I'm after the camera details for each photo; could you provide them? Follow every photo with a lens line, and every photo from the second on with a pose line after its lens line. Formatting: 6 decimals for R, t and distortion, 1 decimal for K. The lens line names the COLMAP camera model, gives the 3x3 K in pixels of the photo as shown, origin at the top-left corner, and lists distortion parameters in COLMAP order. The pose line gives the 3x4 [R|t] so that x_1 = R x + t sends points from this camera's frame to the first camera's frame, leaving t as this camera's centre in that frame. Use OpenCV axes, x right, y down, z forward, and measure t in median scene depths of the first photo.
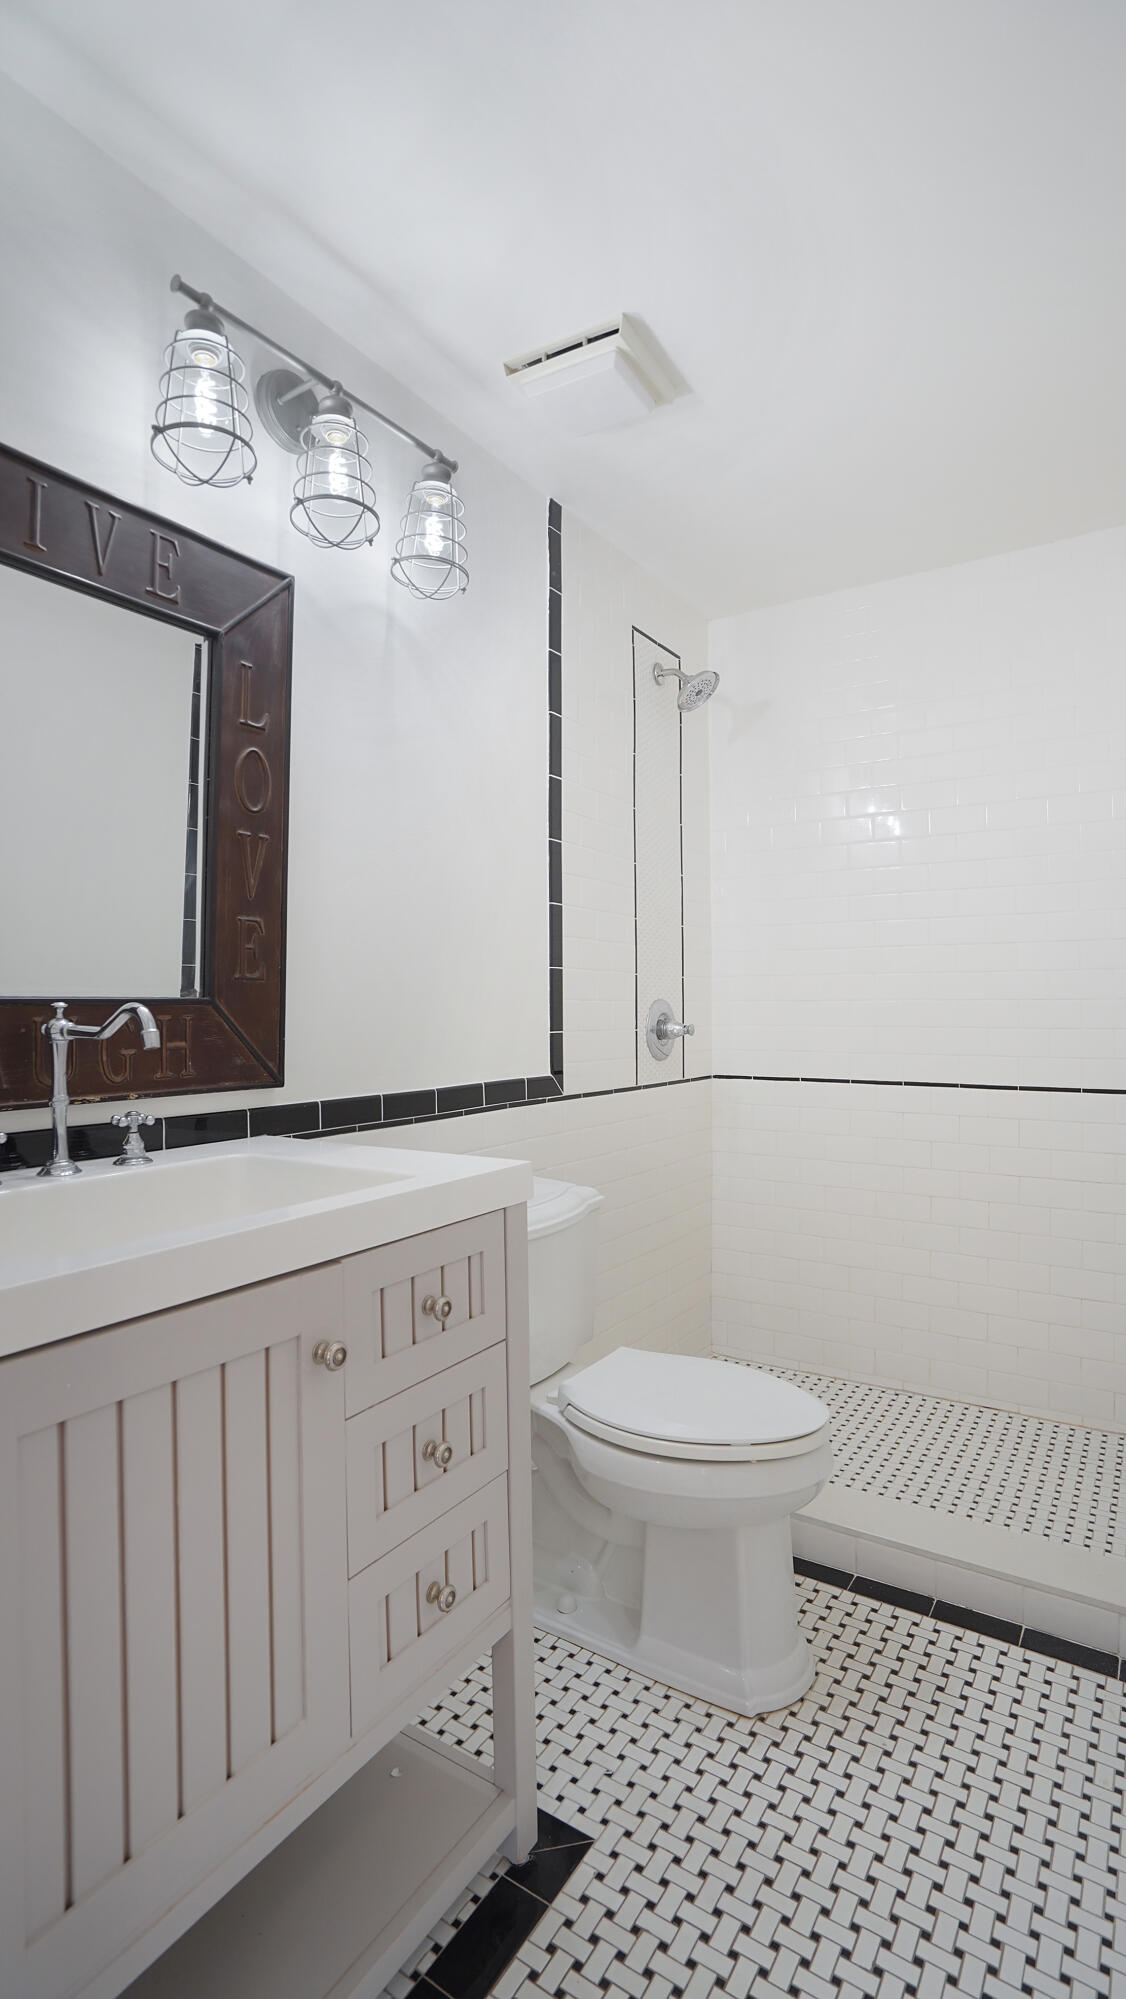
lens RADIAL K [[920.6, 0, 563.0], [0, 920.6, 999.5], [0, 0, 1]] dist [-0.046582, 0.014845]
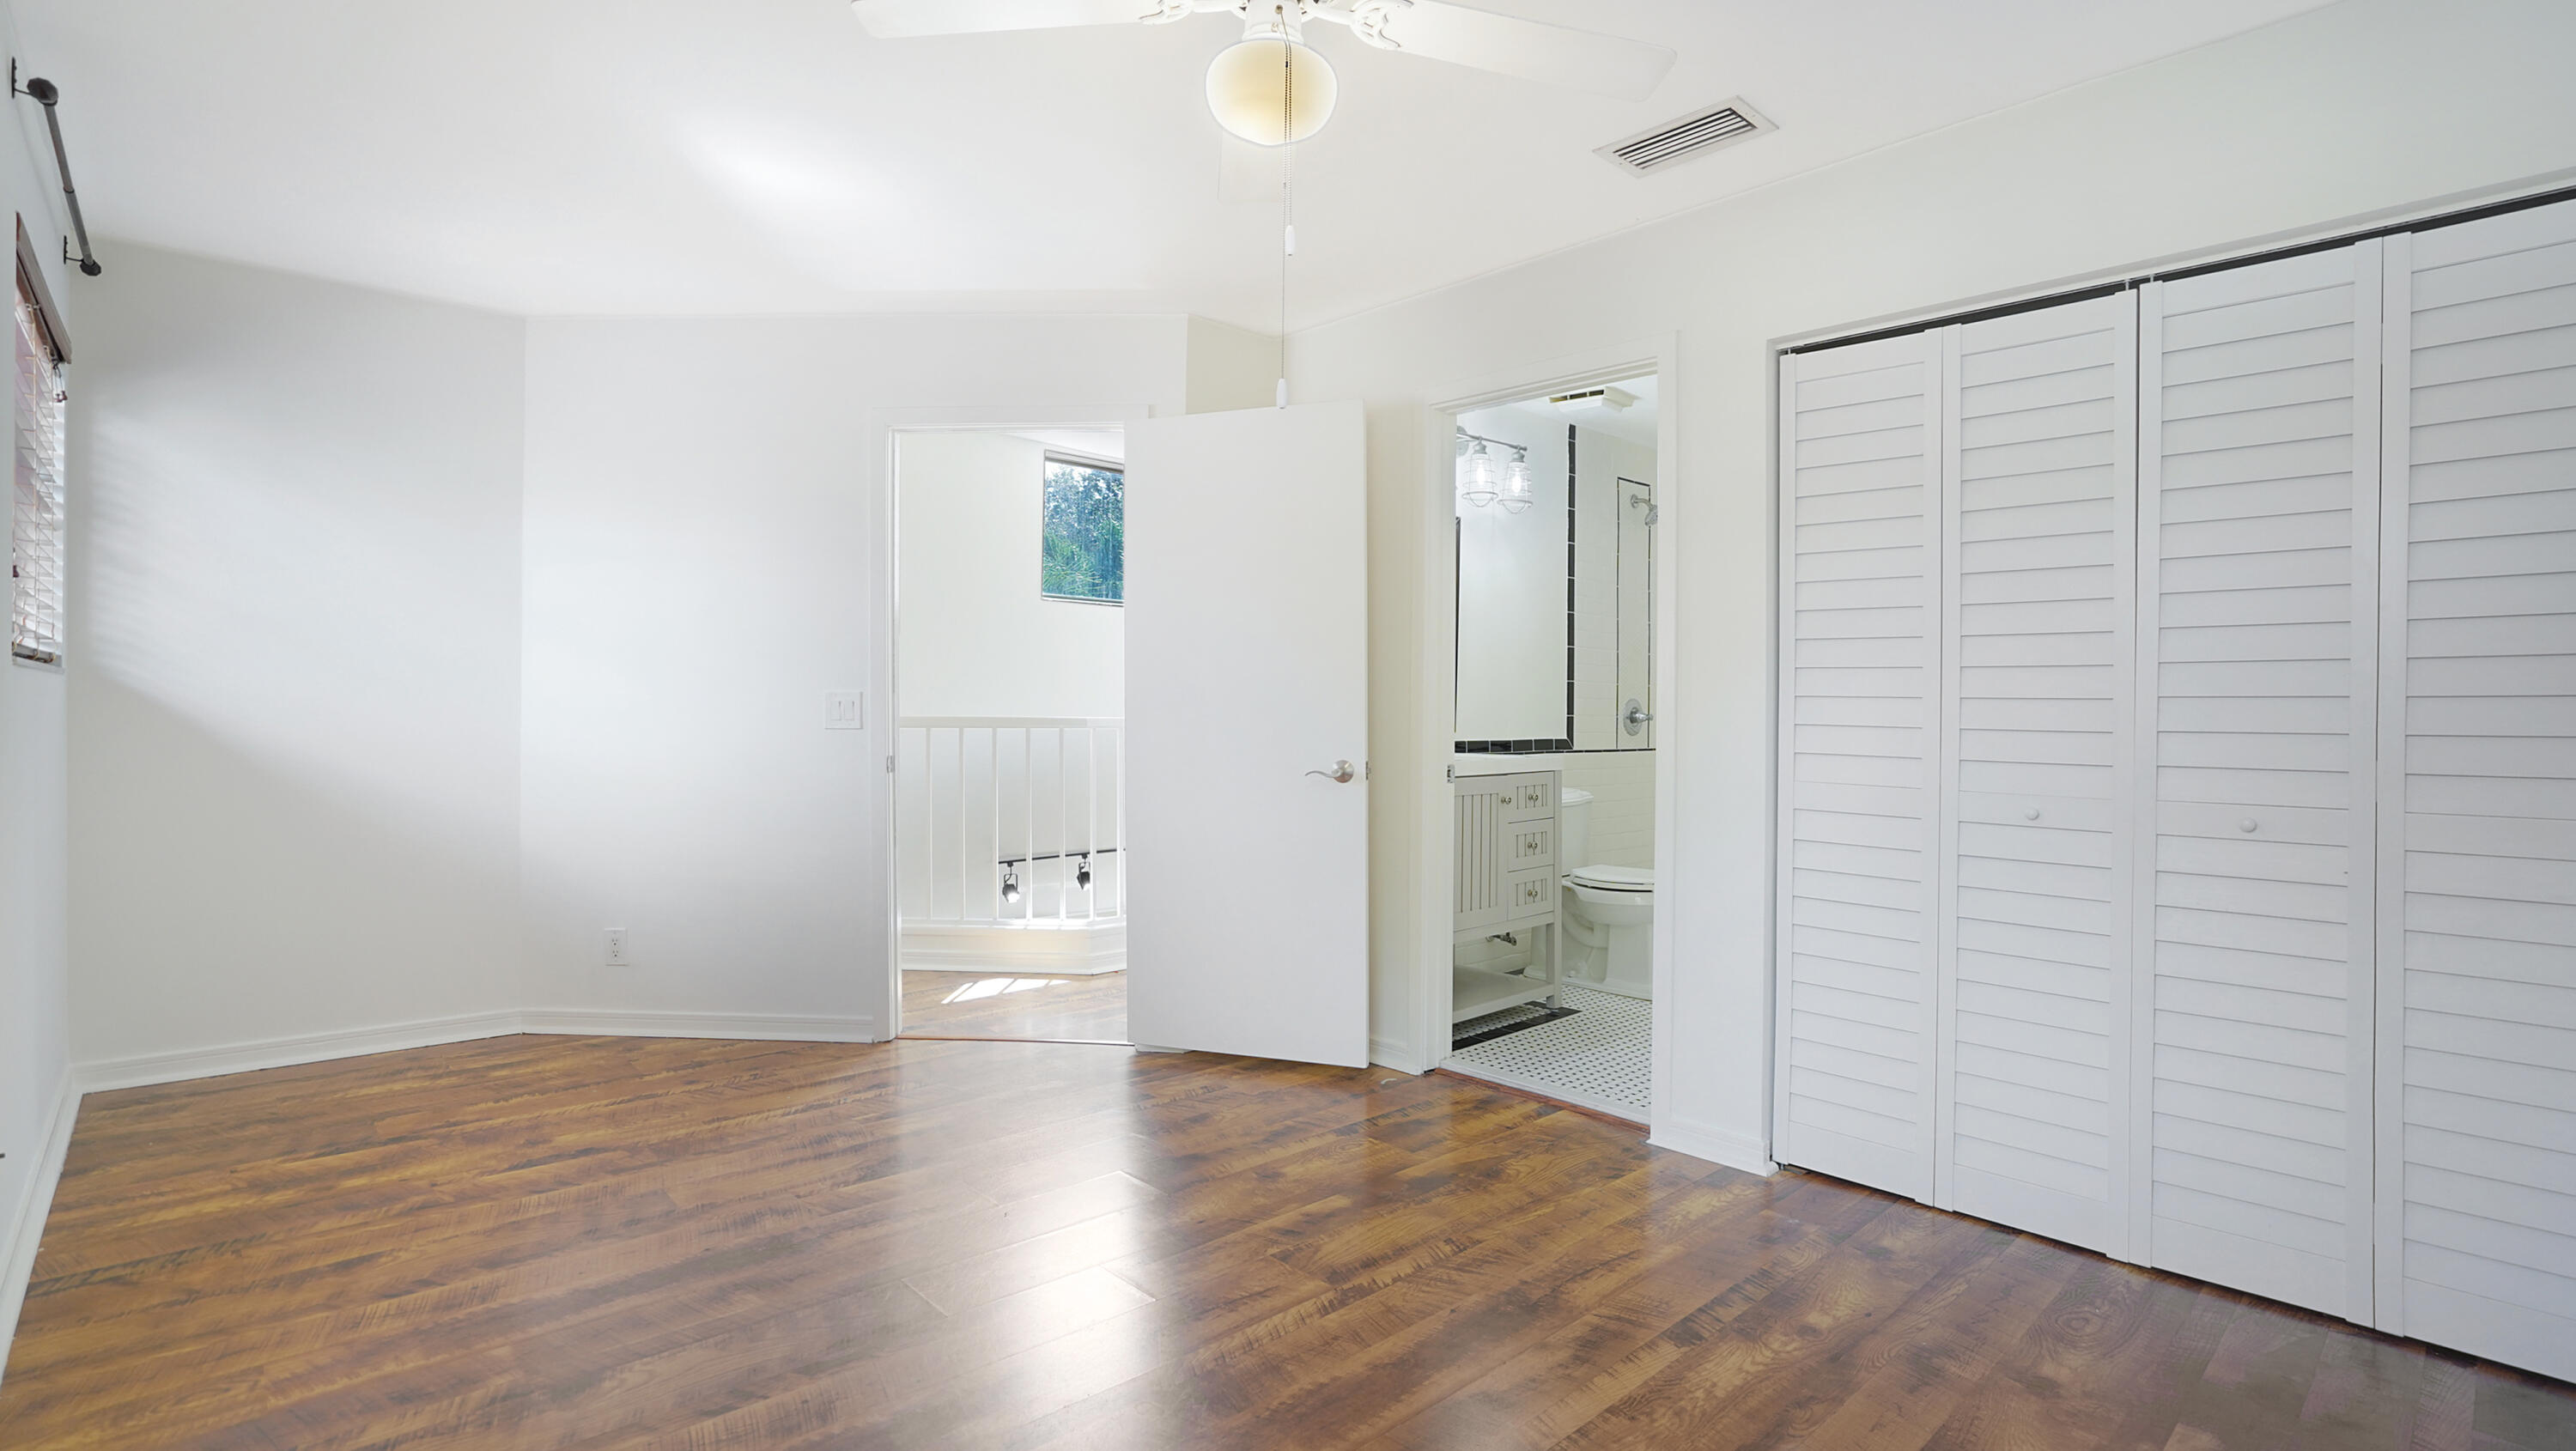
lens RADIAL K [[1186.3, 0, 1288.0], [0, 1186.3, 725.5], [0, 0, 1]] dist [-0.046582, 0.014845]
pose [[0.973621, 0.012218, -0.227845, -0.016956], [-0.006898, 0.999685, 0.024133, 0.000714], [0.228068, -0.021925, 0.973398, -1.451067]]
